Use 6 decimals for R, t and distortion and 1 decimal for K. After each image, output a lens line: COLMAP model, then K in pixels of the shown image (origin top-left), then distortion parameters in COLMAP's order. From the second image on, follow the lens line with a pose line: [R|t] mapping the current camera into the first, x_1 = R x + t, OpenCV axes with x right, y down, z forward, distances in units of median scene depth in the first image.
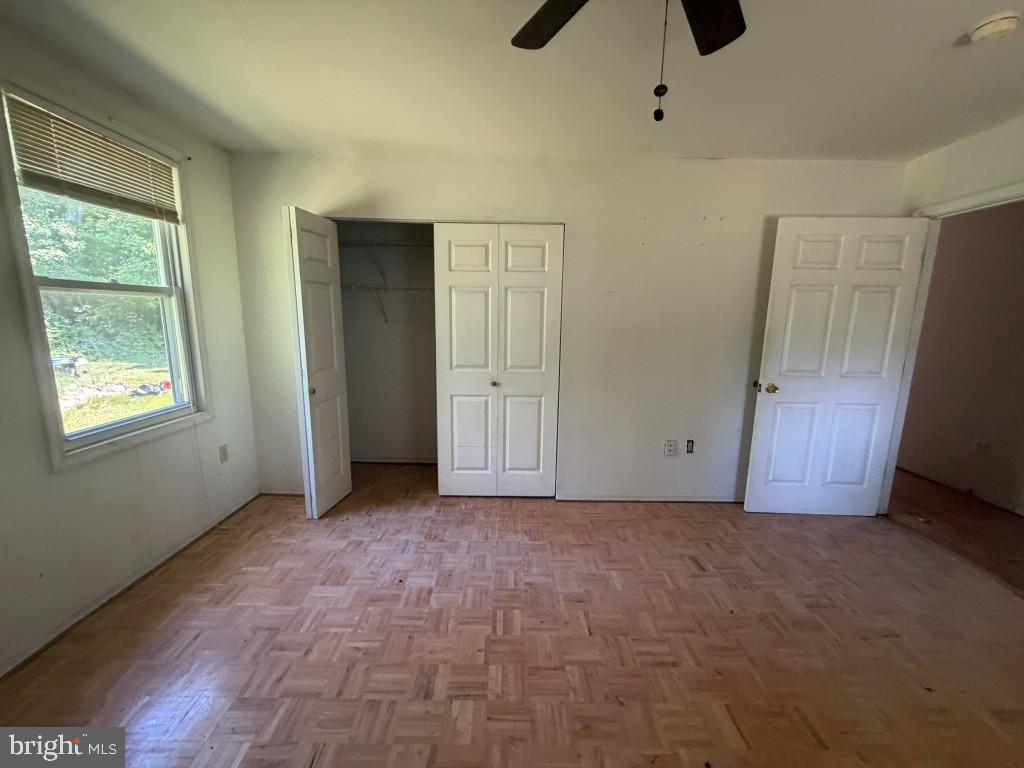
lens RADIAL K [[409.9, 0, 510.5], [0, 409.9, 383.7], [0, 0, 1]] dist [0.002696, 0.001159]
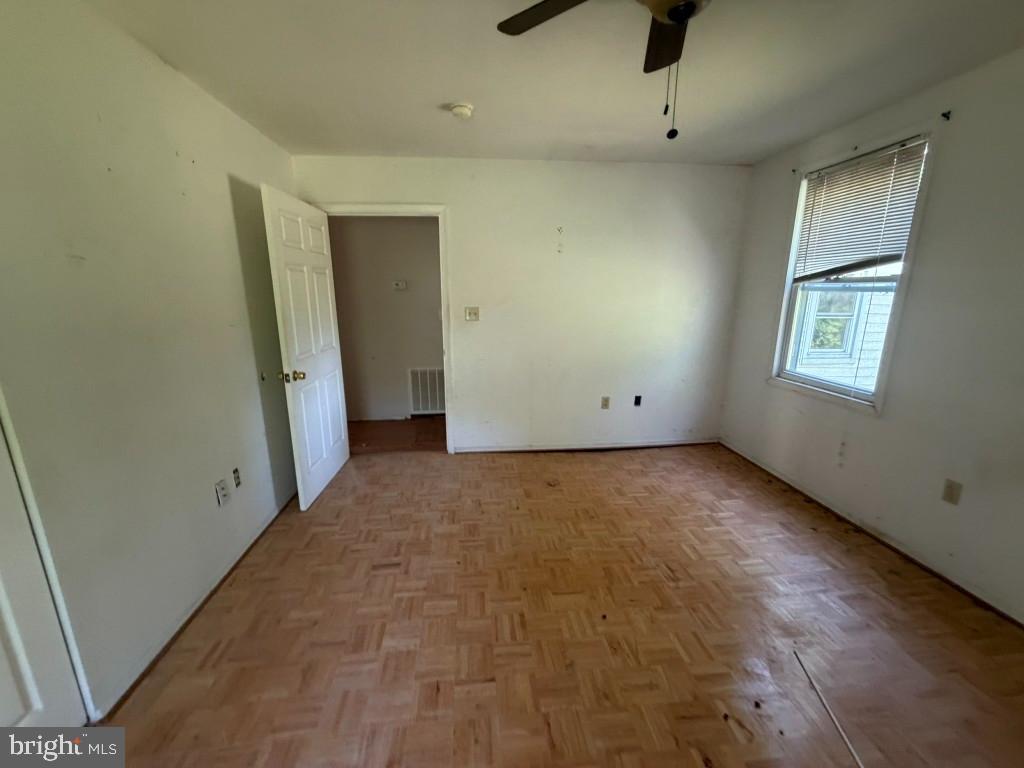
lens RADIAL K [[409.9, 0, 510.3], [0, 409.9, 383.8], [0, 0, 1]] dist [0.002696, 0.001159]
pose [[-0.089610, -0.238087, 0.967101, -0.387490], [0.171140, 0.952884, 0.250444, -0.148969], [-0.981163, 0.187952, -0.044642, 0.702862]]
